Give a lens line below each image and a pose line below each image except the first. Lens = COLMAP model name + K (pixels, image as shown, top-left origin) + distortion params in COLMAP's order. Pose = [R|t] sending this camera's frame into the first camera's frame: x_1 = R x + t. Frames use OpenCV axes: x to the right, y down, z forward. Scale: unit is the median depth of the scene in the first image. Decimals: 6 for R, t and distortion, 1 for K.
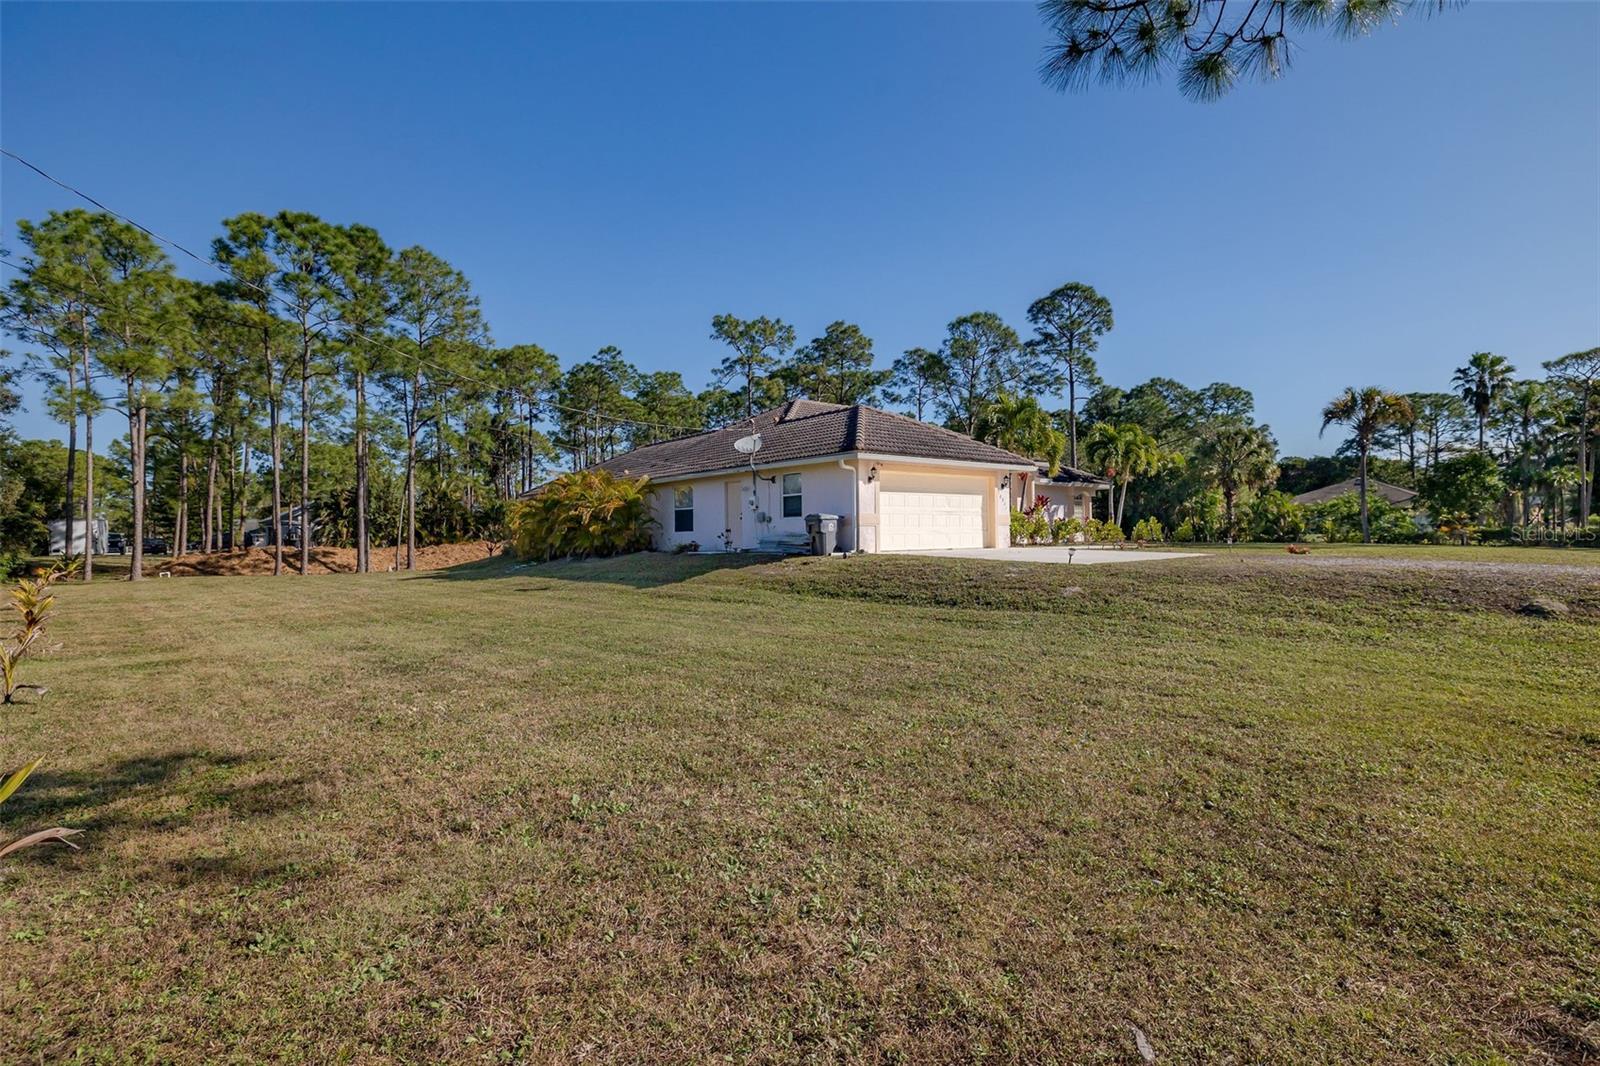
lens RADIAL K [[752.0, 0, 800.2], [0, 752.0, 531.5], [0, 0, 1]] dist [-0.008341, 0.000420]
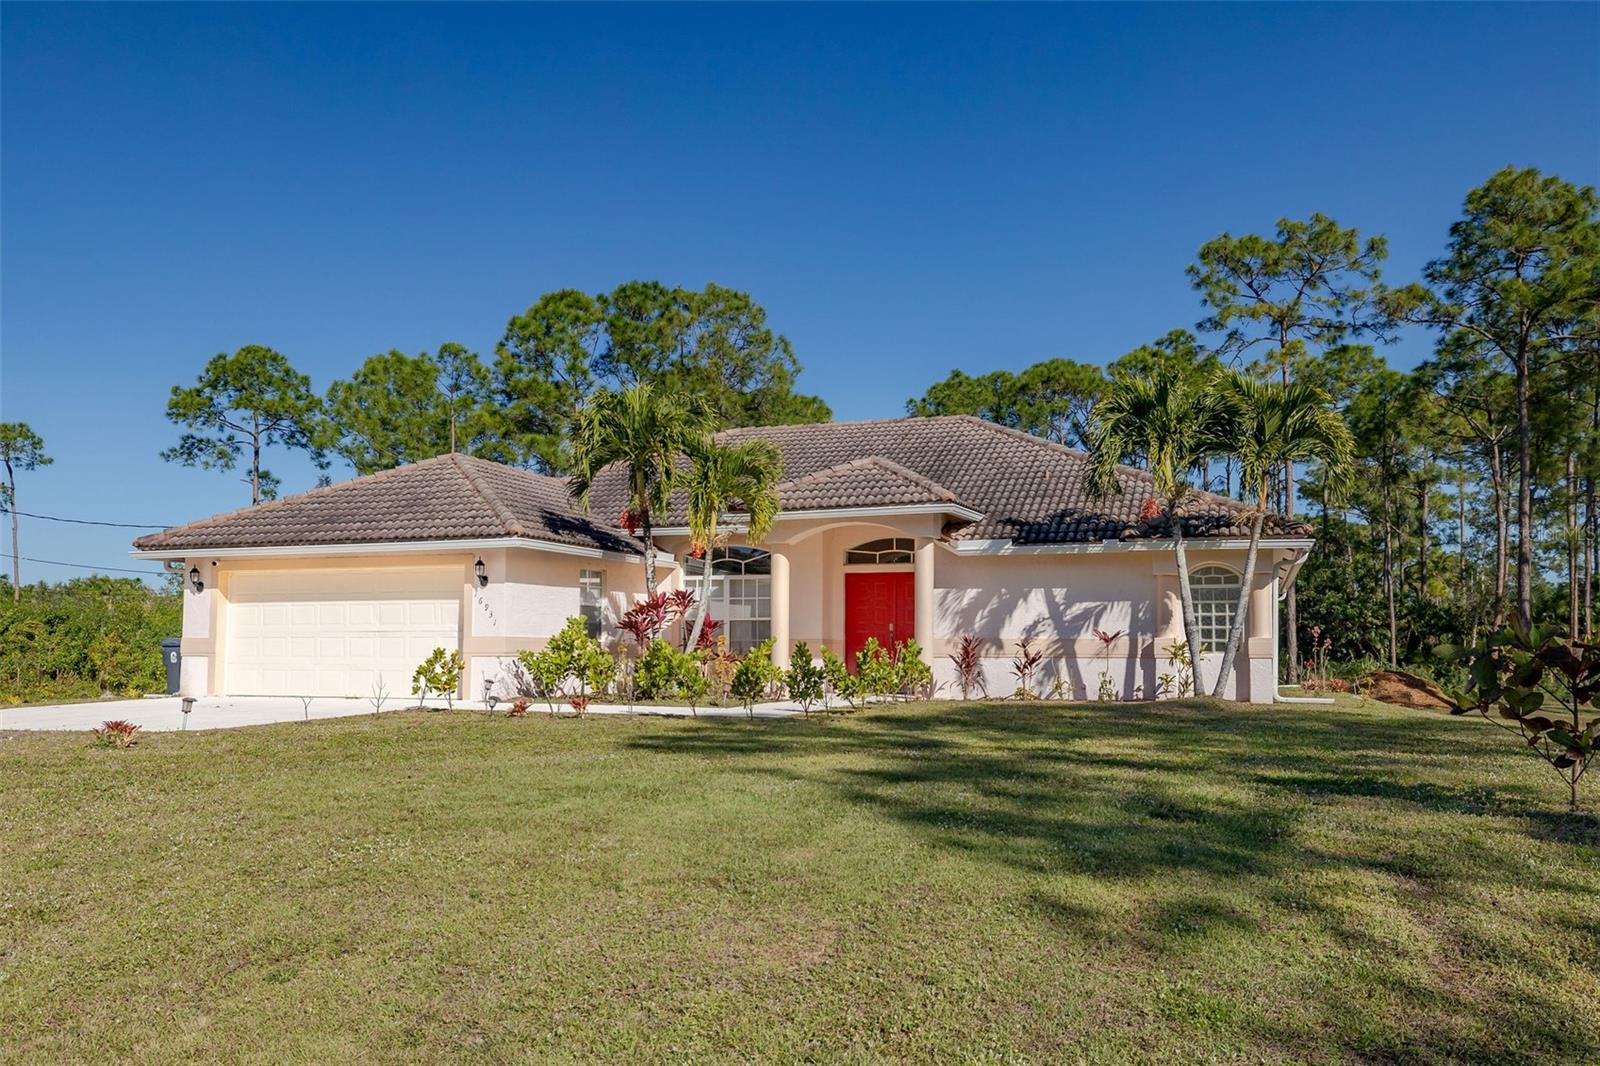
lens RADIAL K [[1230.5, 0, 821.6], [0, 1230.5, 600.1], [0, 0, 1]] dist [0.007932, -0.005464]
pose [[0.521516, -0.021959, -0.852959, 0.750738], [-0.006696, 0.999533, -0.029826, -0.015980], [0.853215, 0.021266, 0.521126, 0.510816]]
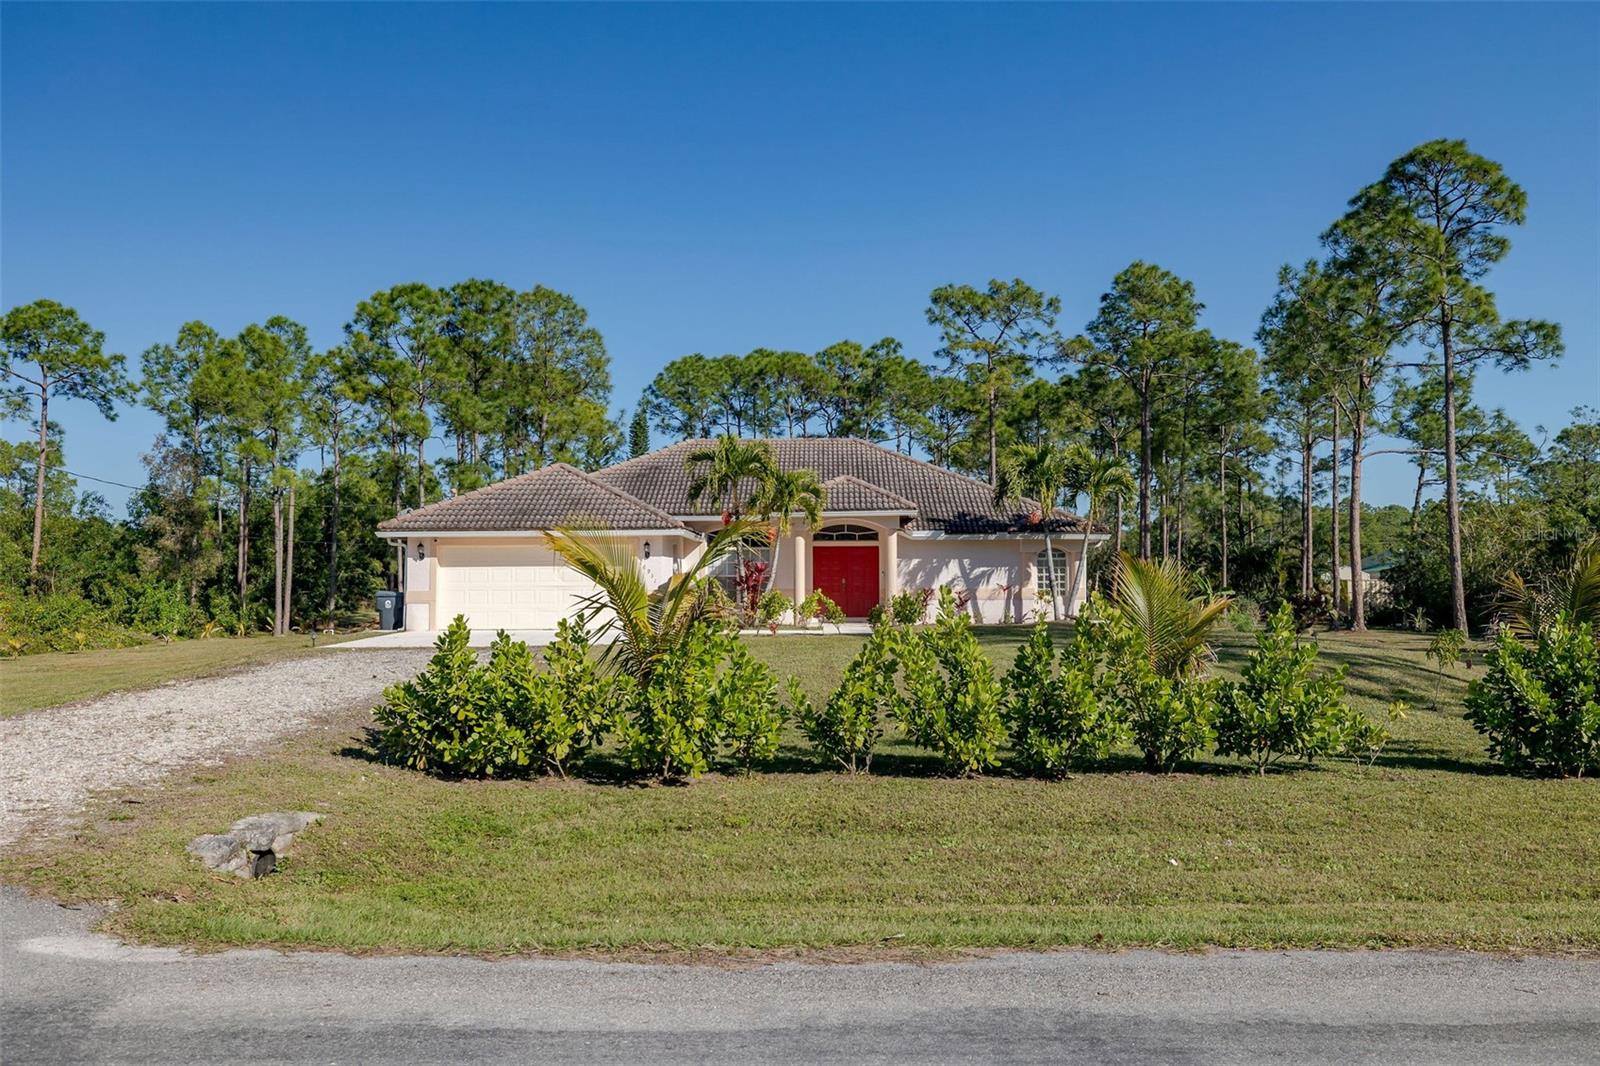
lens RADIAL K [[1259.4, 0, 805.3], [0, 1259.4, 543.1], [0, 0, 1]] dist [0.002839, -0.000172]
pose [[0.761172, -0.014444, -0.648389, 0.877609], [-0.004066, 0.999626, -0.027043, -0.024805], [0.648537, 0.023221, 0.760829, 0.039493]]
